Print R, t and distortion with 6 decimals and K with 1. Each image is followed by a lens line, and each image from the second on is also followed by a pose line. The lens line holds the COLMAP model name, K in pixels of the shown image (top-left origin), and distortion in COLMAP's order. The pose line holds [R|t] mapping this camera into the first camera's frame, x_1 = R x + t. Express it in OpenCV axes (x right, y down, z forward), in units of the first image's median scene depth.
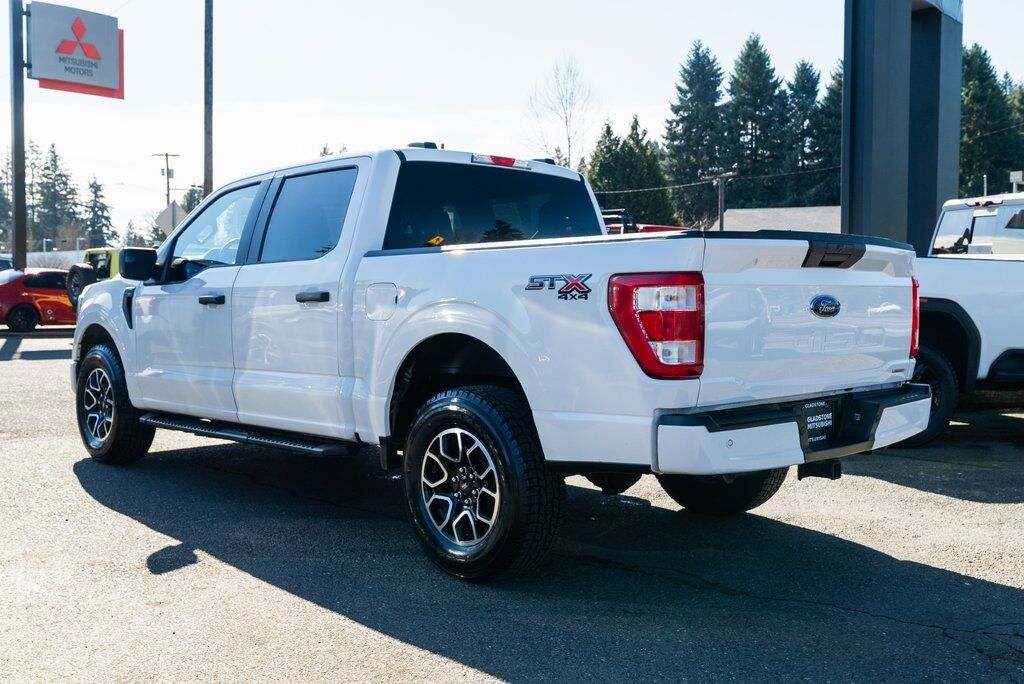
lens RADIAL K [[1054.7, 0, 511.0], [0, 1054.7, 339.4], [0, 0, 1]] dist [0.011700, 0.000000]
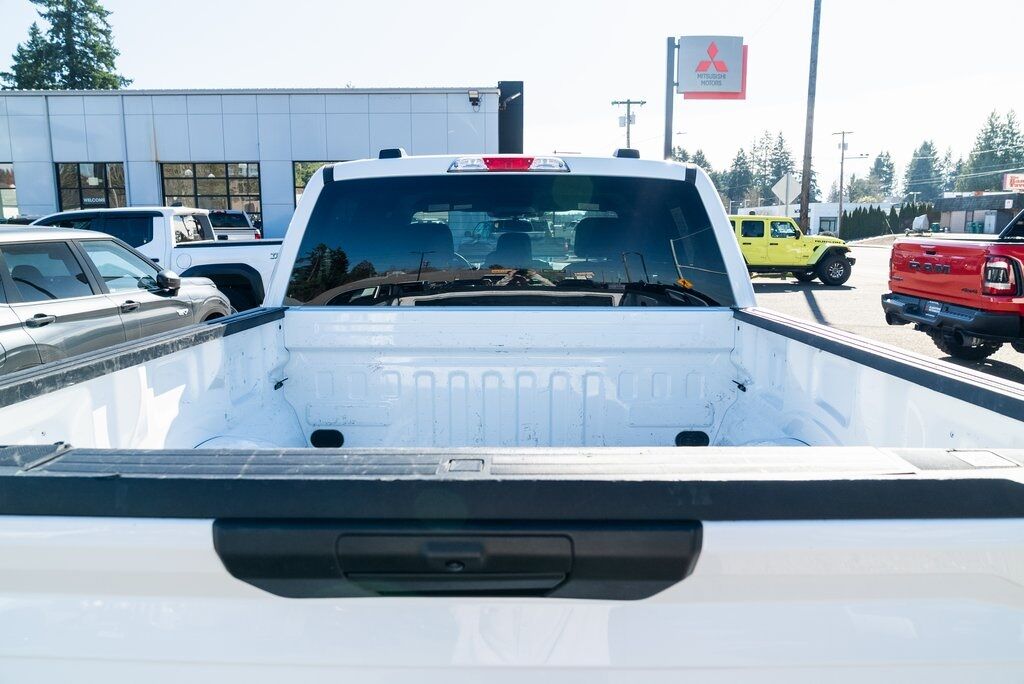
lens RADIAL K [[697.3, 0, 505.1], [0, 697.3, 343.2], [0, 0, 1]] dist [-0.029688, 0.018363]
pose [[0.702820, 0.108096, -0.703106, 0.069398], [-0.025708, 0.991601, 0.126752, -0.024784], [0.710903, -0.071008, 0.699697, 0.150532]]
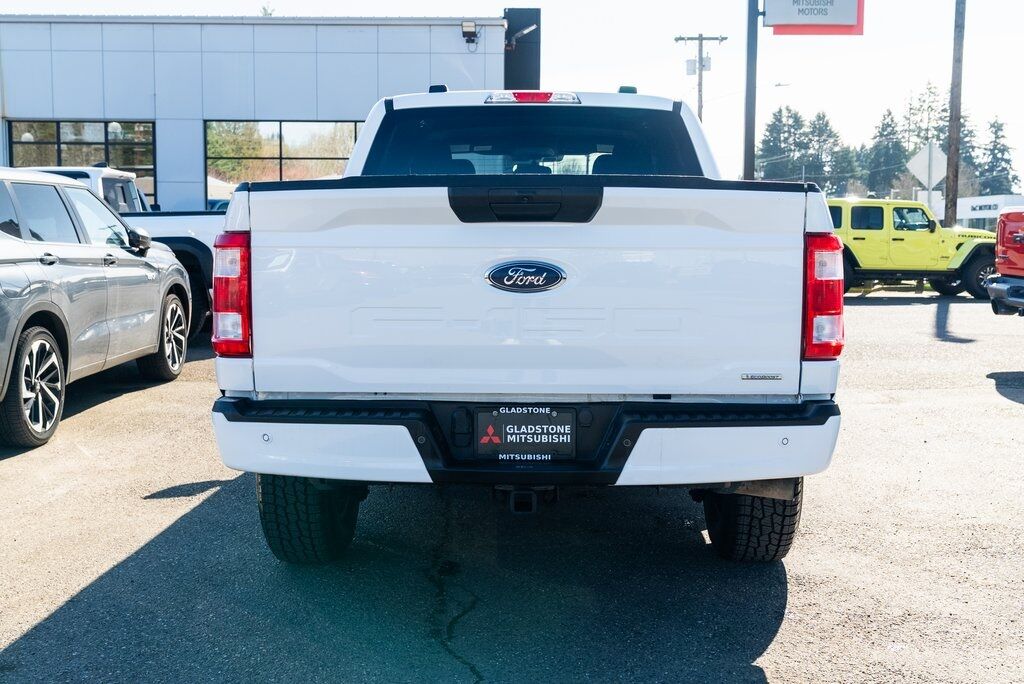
lens RADIAL K [[1140.5, 0, 496.2], [0, 1140.5, 346.0], [0, 0, 1]] dist [0.017847, 0.000000]
pose [[0.695239, 0.065584, -0.715780, 0.142381], [-0.033582, 0.997705, 0.058798, -0.004858], [0.717993, -0.016841, 0.695846, 0.073998]]
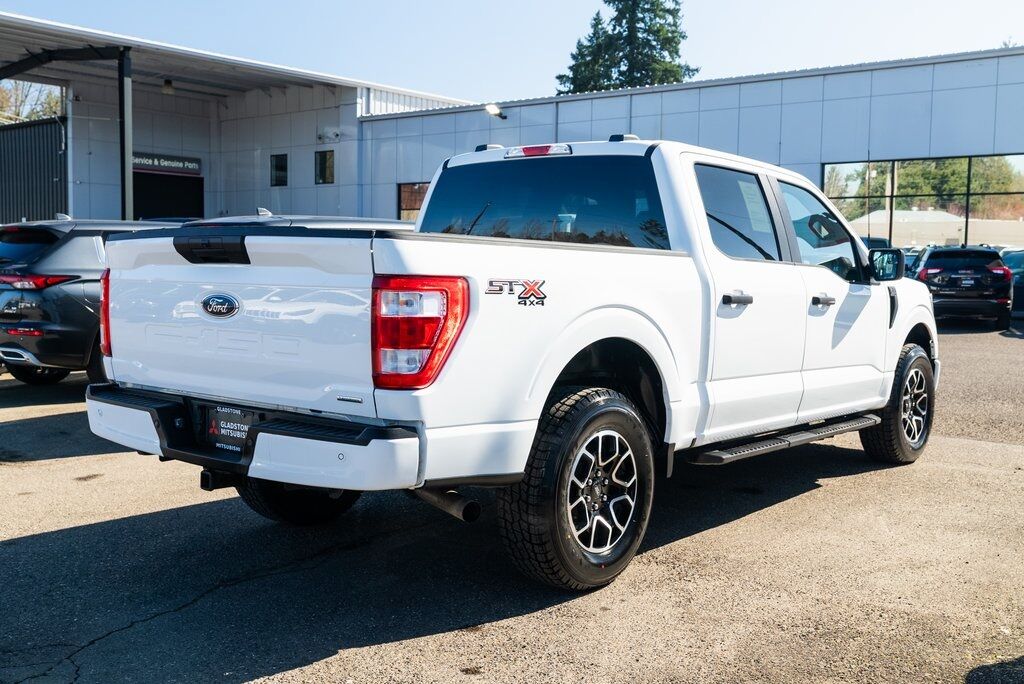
lens RADIAL K [[1054.7, 0, 495.2], [0, 1054.7, 344.6], [0, 0, 1]] dist [0.011700, 0.000000]
pose [[0.104746, 0.071553, -0.991922, 0.209719], [-0.058383, 0.996131, 0.065691, -0.012119], [0.992784, 0.051031, 0.108518, 0.191925]]
